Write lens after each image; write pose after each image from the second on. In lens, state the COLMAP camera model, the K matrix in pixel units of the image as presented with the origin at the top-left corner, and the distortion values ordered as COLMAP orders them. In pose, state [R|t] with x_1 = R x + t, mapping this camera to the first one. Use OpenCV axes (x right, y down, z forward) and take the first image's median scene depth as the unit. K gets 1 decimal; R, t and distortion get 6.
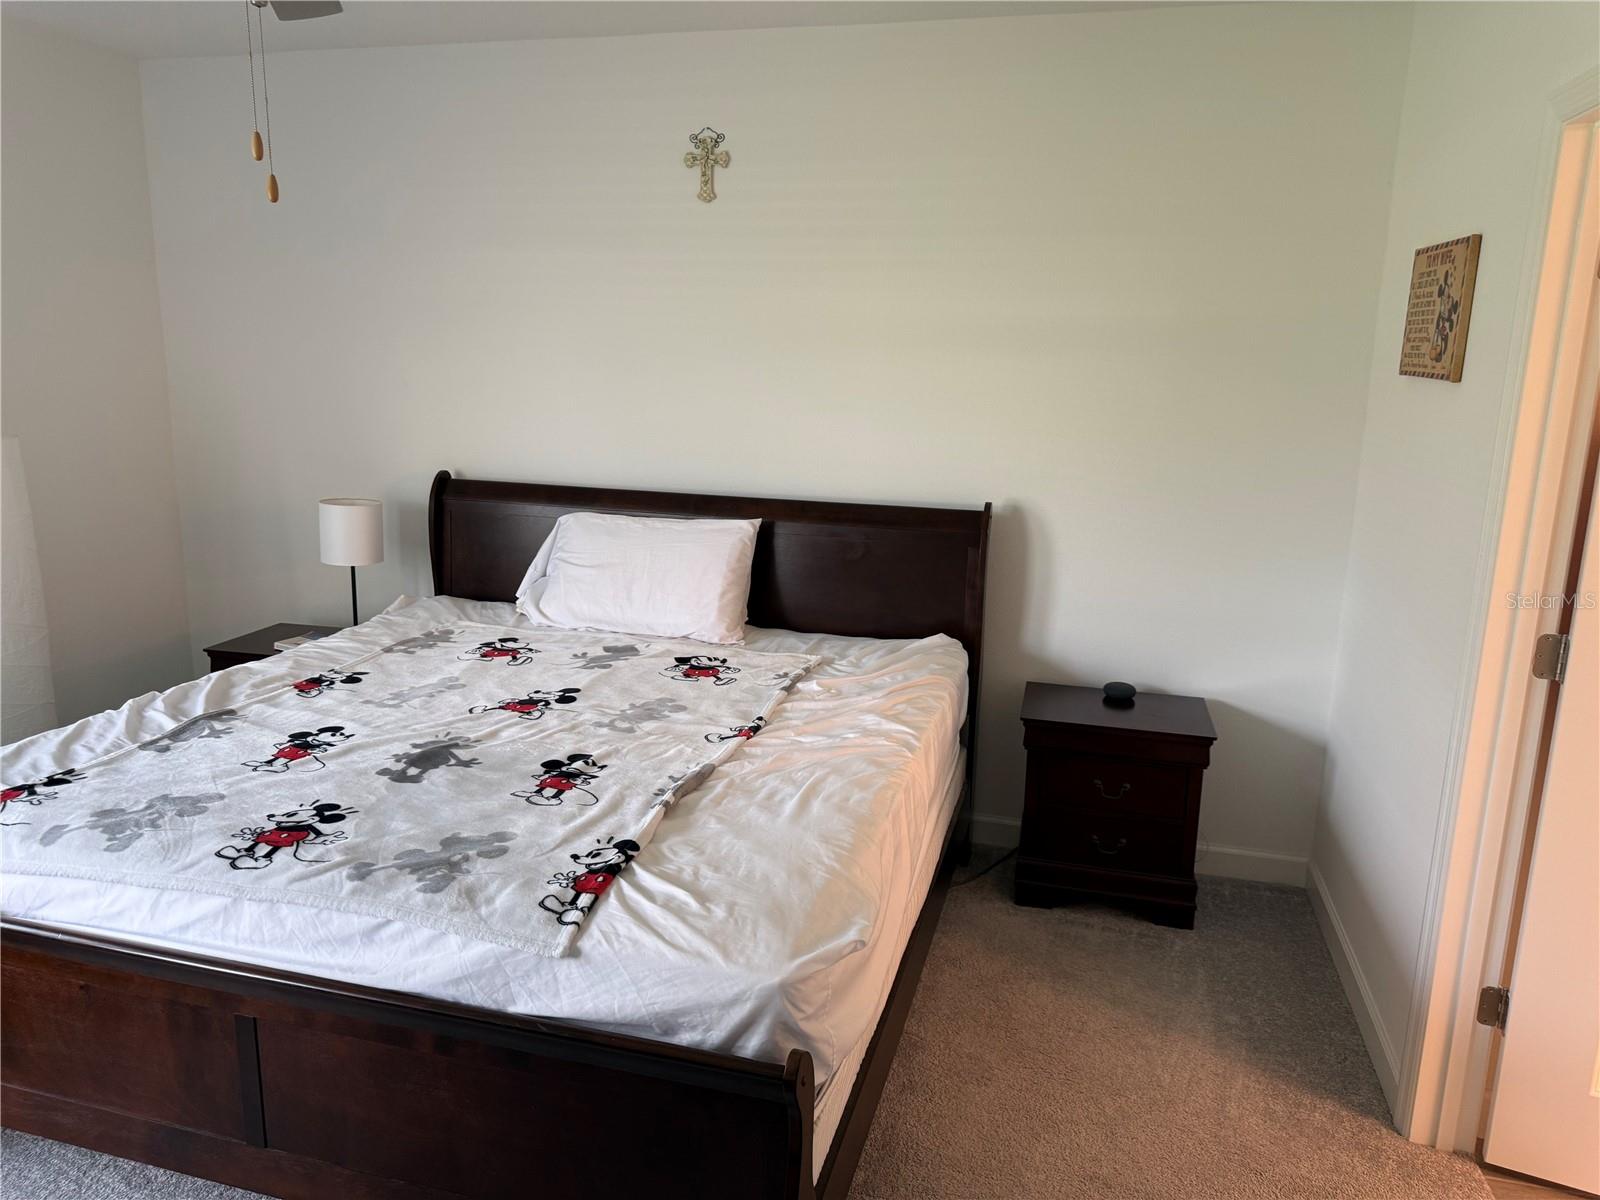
lens RADIAL K [[1125.0, 0, 798.3], [0, 1125.0, 597.8], [0, 0, 1]] dist [0.101032, -0.150259]
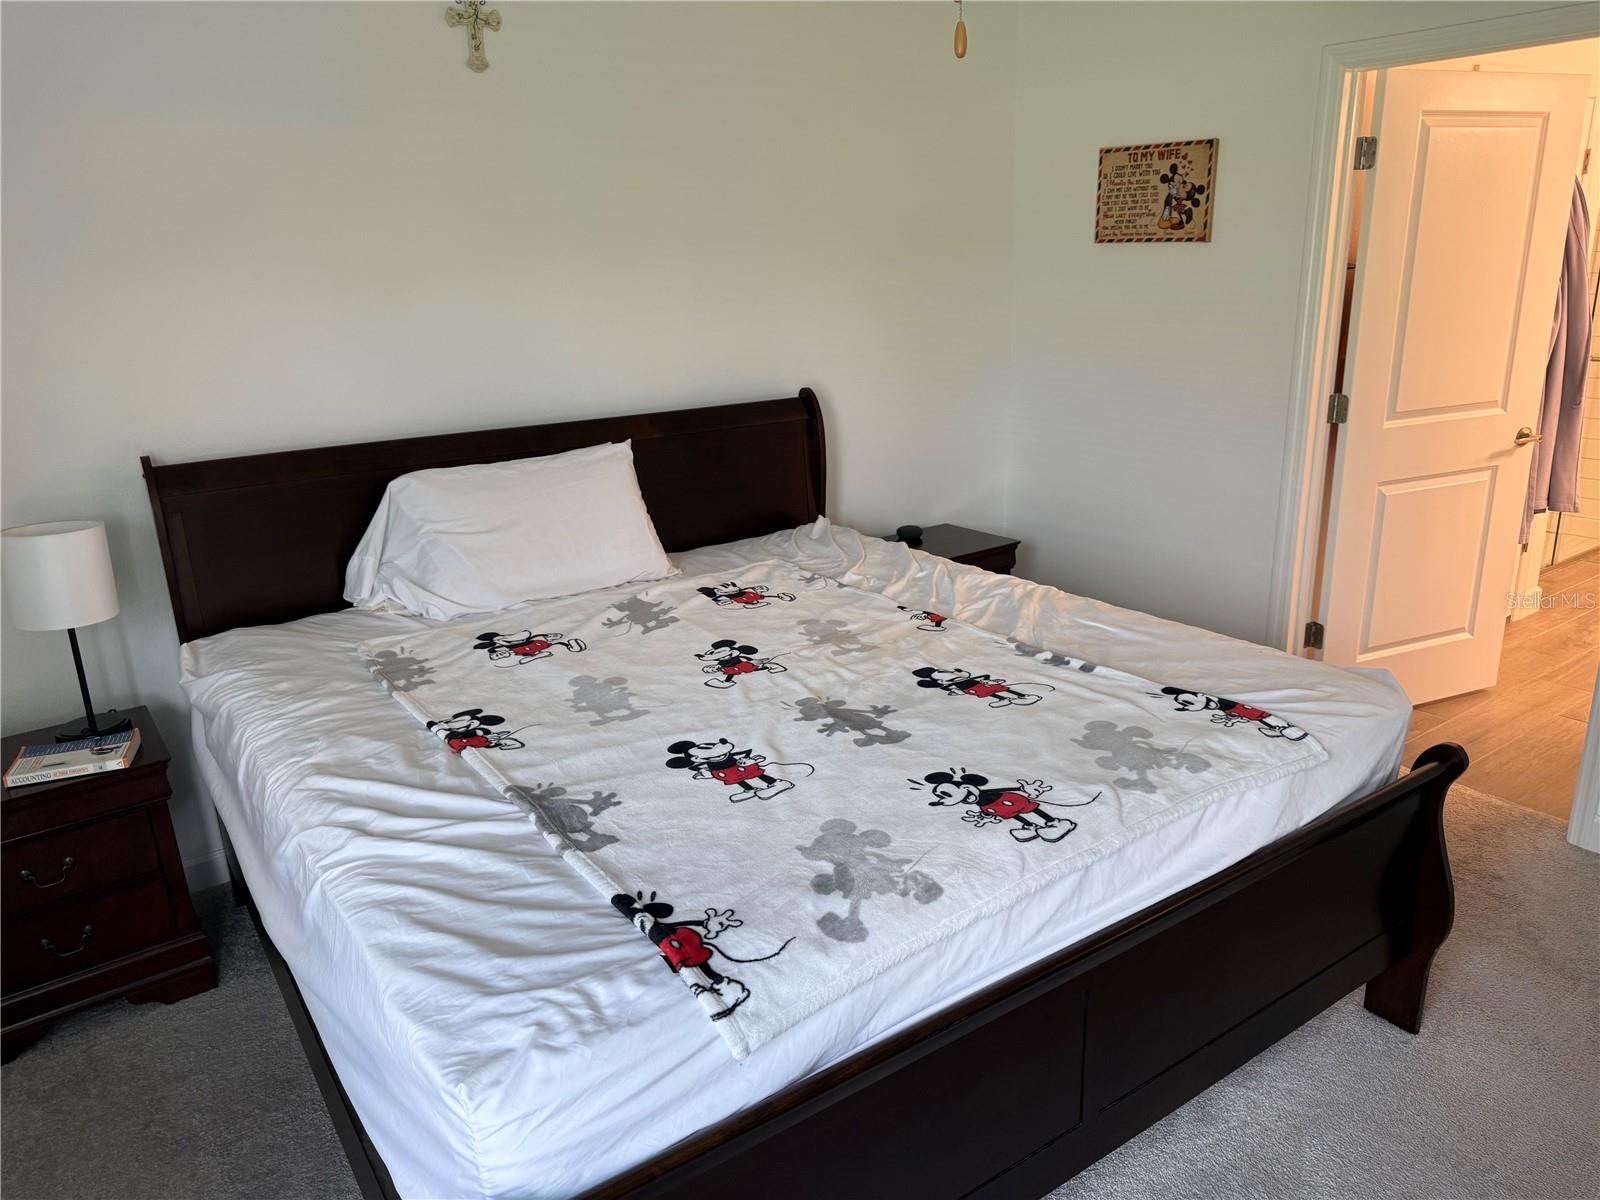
lens RADIAL K [[1125.0, 0, 798.3], [0, 1125.0, 597.8], [0, 0, 1]] dist [0.101032, -0.150259]
pose [[0.640846, -0.262924, 0.721240, -0.858624], [0.210390, 0.963700, 0.164372, -0.092324], [-0.738277, 0.046405, 0.672900, 0.392170]]
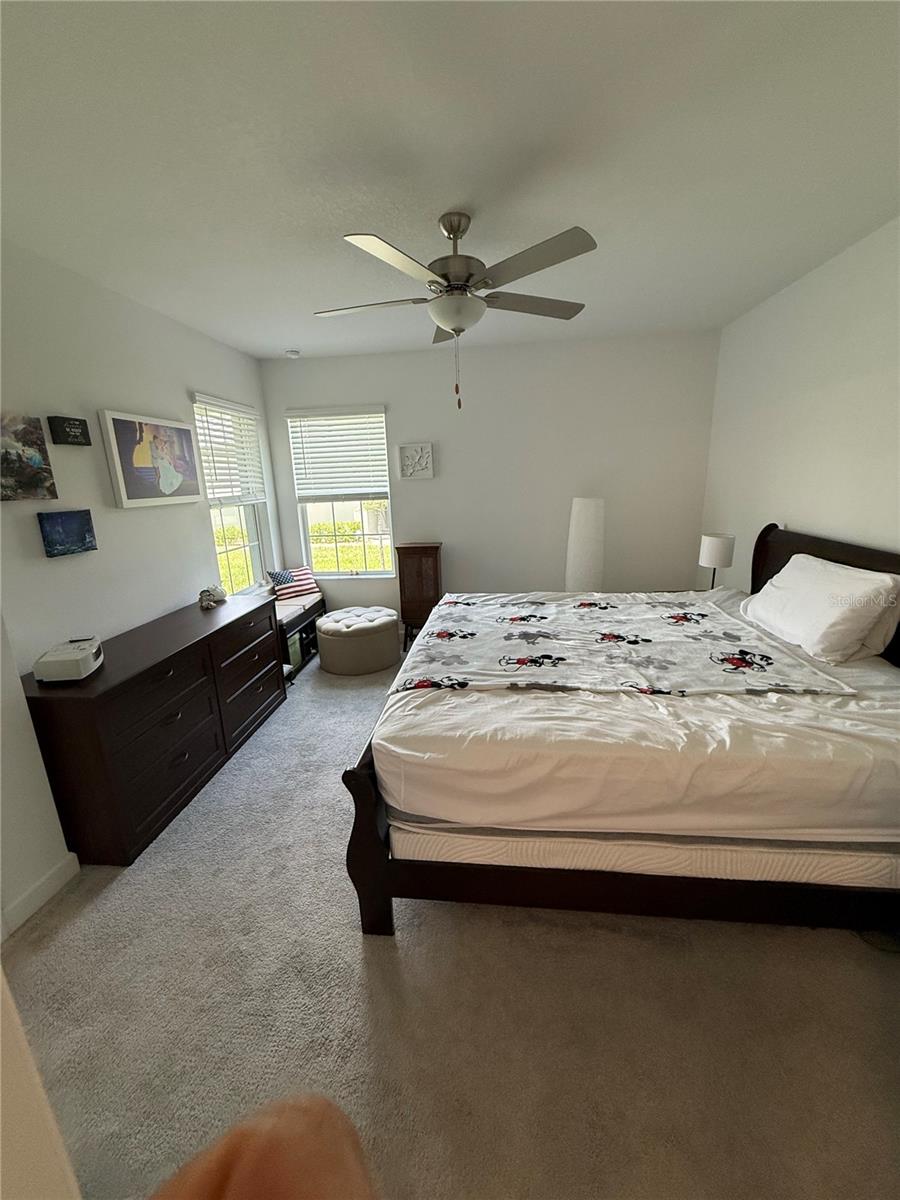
lens RADIAL K [[478.5, 0, 448.5], [0, 478.5, 596.4], [0, 0, 1]] dist [0.001060, 0.000050]
pose [[0.154492, 0.215018, -0.964313, 0.522335], [-0.167712, 0.967574, 0.188876, -0.086351], [0.973655, 0.132547, 0.185544, 0.579050]]
